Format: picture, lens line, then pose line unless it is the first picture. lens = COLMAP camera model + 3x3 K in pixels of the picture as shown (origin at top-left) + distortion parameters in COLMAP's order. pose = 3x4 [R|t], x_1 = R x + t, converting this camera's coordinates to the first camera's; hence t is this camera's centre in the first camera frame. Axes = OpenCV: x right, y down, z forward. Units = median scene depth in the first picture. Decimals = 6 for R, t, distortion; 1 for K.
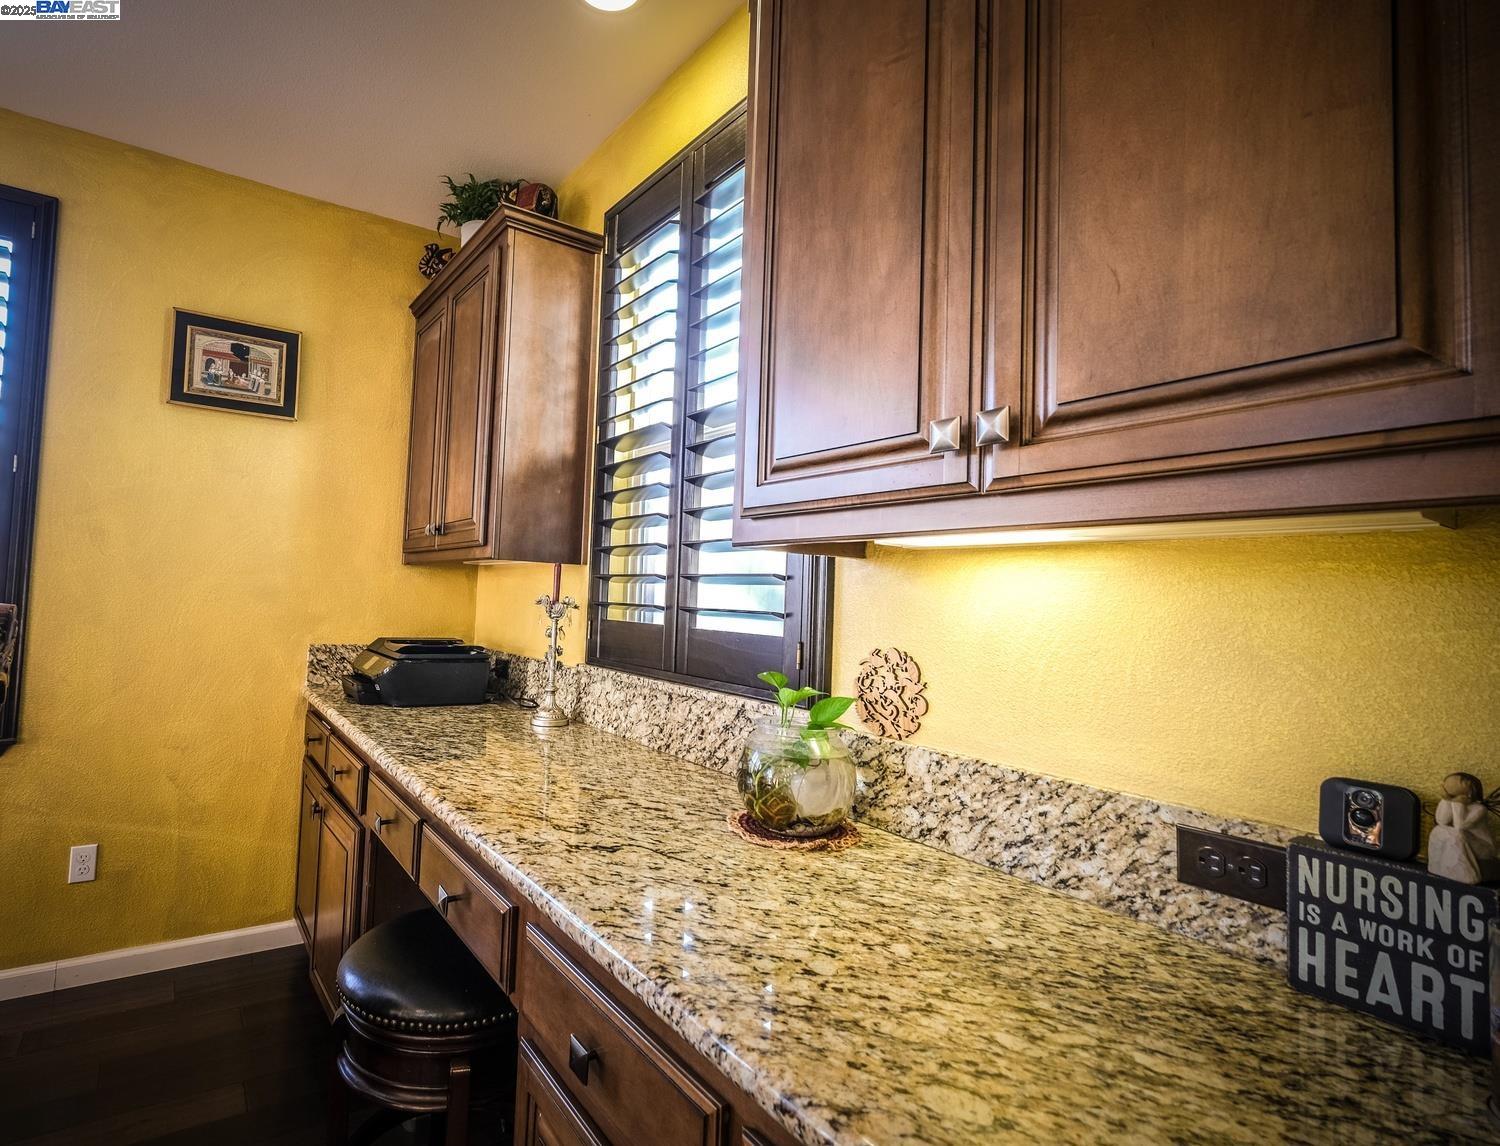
lens RADIAL K [[754.6, 0, 635.0], [0, 754.6, 561.1], [0, 0, 1]] dist [0.001597, 0.000739]
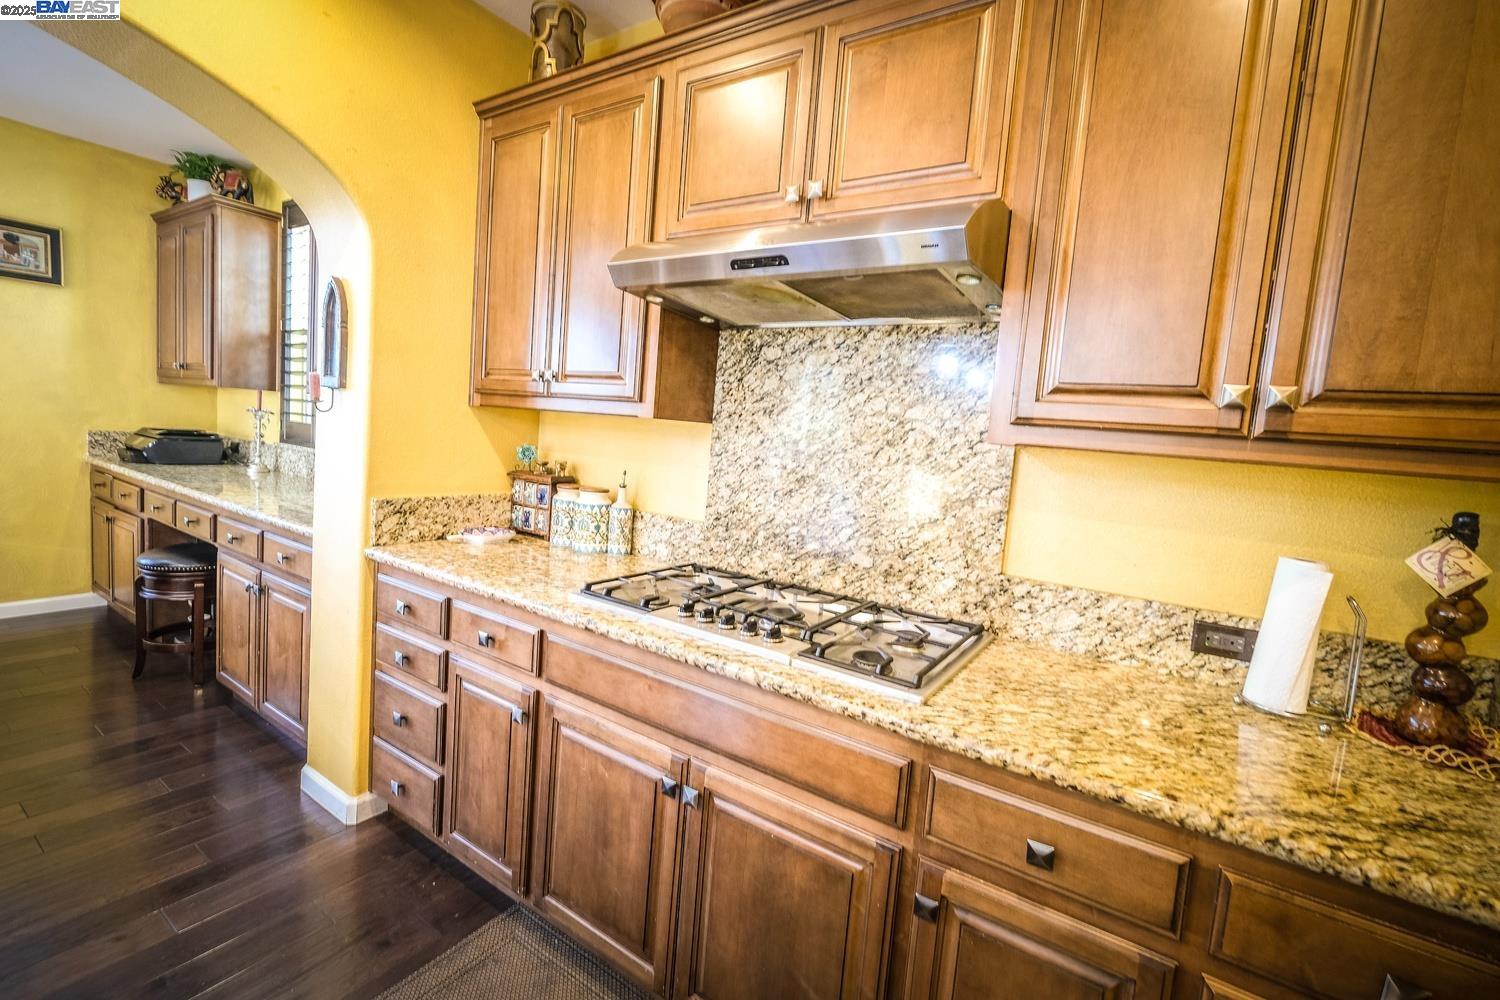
lens RADIAL K [[649.1, 0, 747.4], [0, 649.1, 491.8], [0, 0, 1]] dist [-0.002707, 0.000193]
pose [[0.907210, -0.009971, 0.420559, 0.320474], [-0.060883, 0.986082, 0.154712, -0.072478], [-0.416248, -0.165962, 0.893977, -1.020386]]
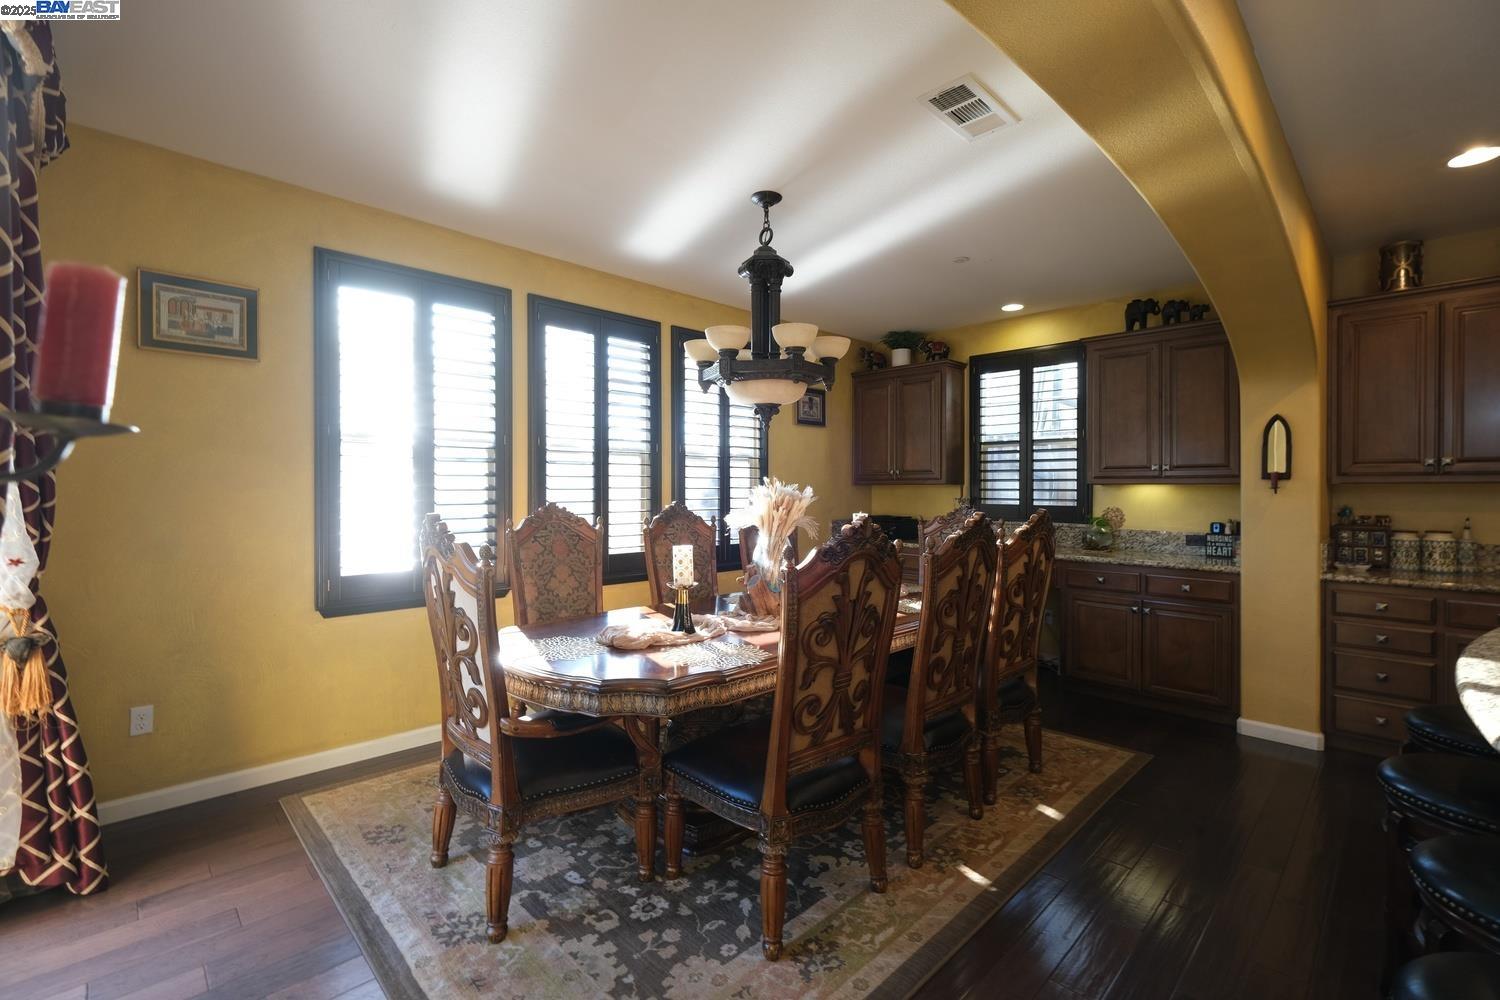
lens RADIAL K [[649.1, 0, 747.4], [0, 649.1, 491.8], [0, 0, 1]] dist [-0.002707, 0.000193]
pose [[0.972833, -0.039369, 0.228135, -1.374087], [0.026285, 0.997846, 0.060111, -0.133722], [-0.230010, -0.052482, 0.971772, -1.130298]]
